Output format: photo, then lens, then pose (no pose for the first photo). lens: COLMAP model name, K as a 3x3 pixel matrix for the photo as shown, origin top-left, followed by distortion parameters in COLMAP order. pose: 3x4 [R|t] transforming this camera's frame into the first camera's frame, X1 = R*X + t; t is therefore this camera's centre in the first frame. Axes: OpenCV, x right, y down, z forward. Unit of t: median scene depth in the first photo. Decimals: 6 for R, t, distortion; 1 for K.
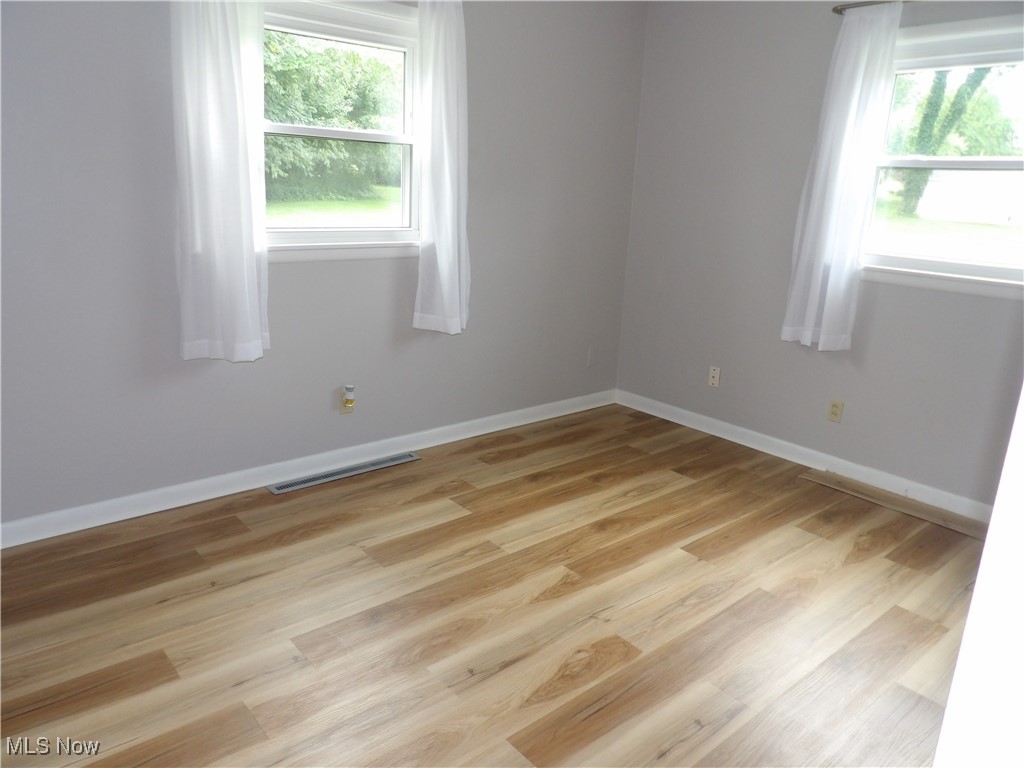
lens RADIAL K [[728.7, 0, 513.1], [0, 728.7, 380.6], [0, 0, 1]] dist [-0.031842, 0.002821]
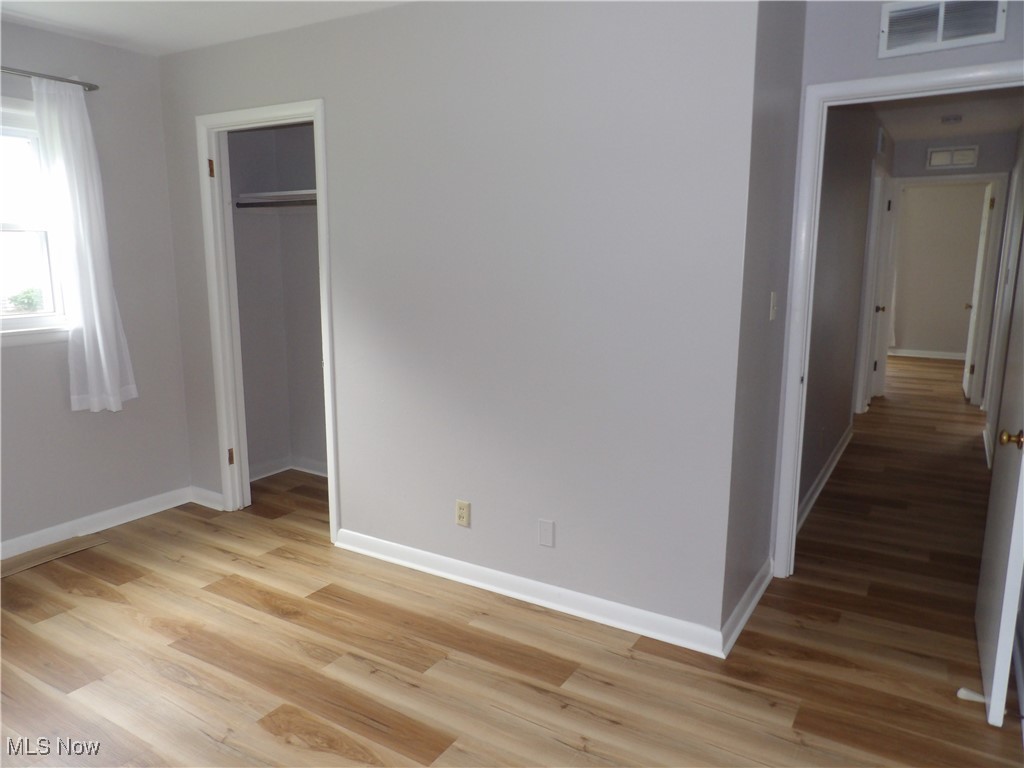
lens RADIAL K [[728.7, 0, 511.3], [0, 728.7, 381.4], [0, 0, 1]] dist [-0.031842, 0.002821]
pose [[-0.306714, -0.217783, 0.926551, -0.548703], [0.245961, 0.922270, 0.298197, -0.195519], [-0.919473, 0.319356, -0.229307, 0.566184]]
